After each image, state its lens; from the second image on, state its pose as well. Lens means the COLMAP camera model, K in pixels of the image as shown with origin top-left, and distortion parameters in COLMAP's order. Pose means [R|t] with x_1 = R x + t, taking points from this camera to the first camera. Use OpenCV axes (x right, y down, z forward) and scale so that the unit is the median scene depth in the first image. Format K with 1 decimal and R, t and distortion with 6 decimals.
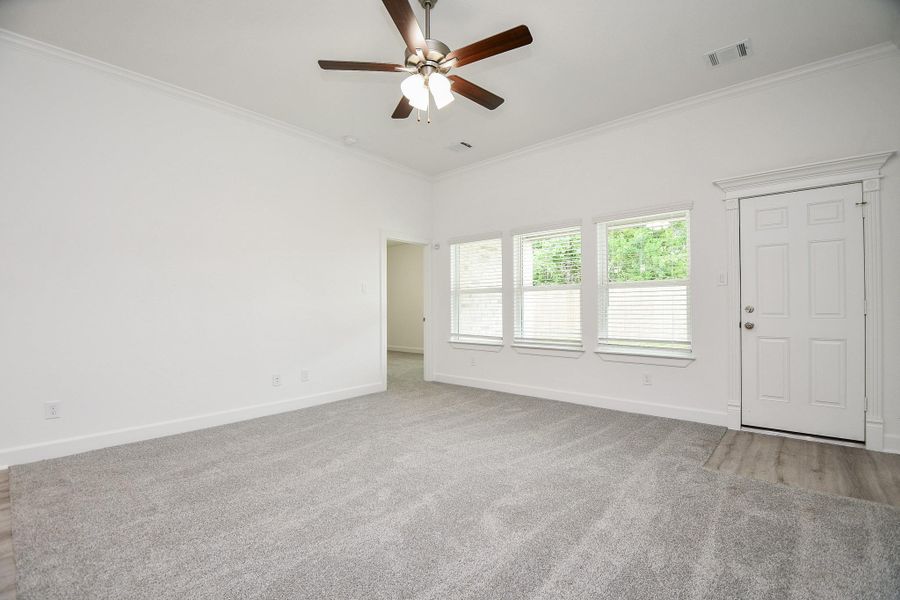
lens RADIAL K [[413.9, 0, 436.4], [0, 413.9, 309.2], [0, 0, 1]] dist [0.000983, -0.017237]
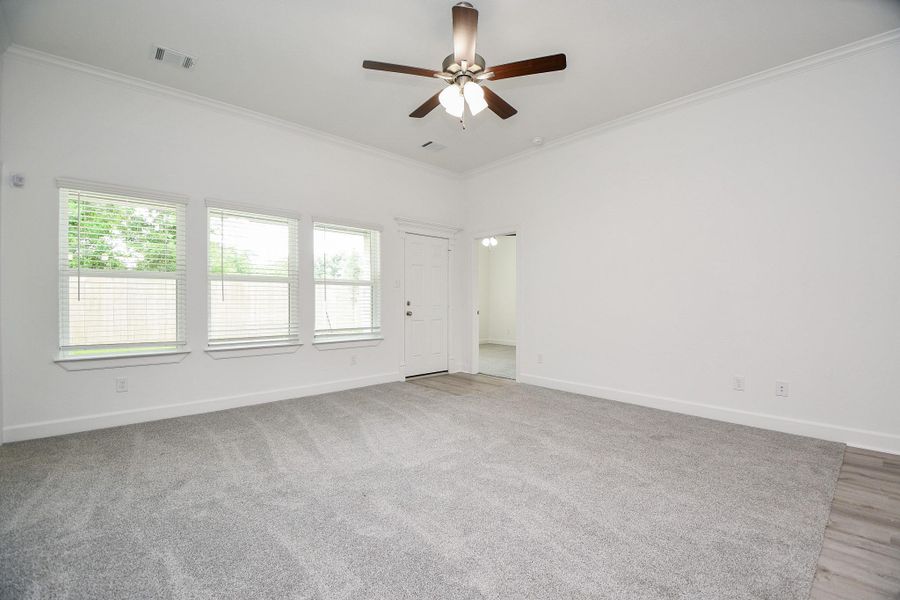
lens RADIAL K [[401.0, 0, 444.6], [0, 401.0, 309.1], [0, 0, 1]] dist [0.009140, -0.020664]
pose [[0.097759, -0.013499, 0.995119, -0.637708], [-0.000040, 0.999908, 0.013568, 0.000721], [-0.995210, -0.001366, 0.097750, 0.584826]]
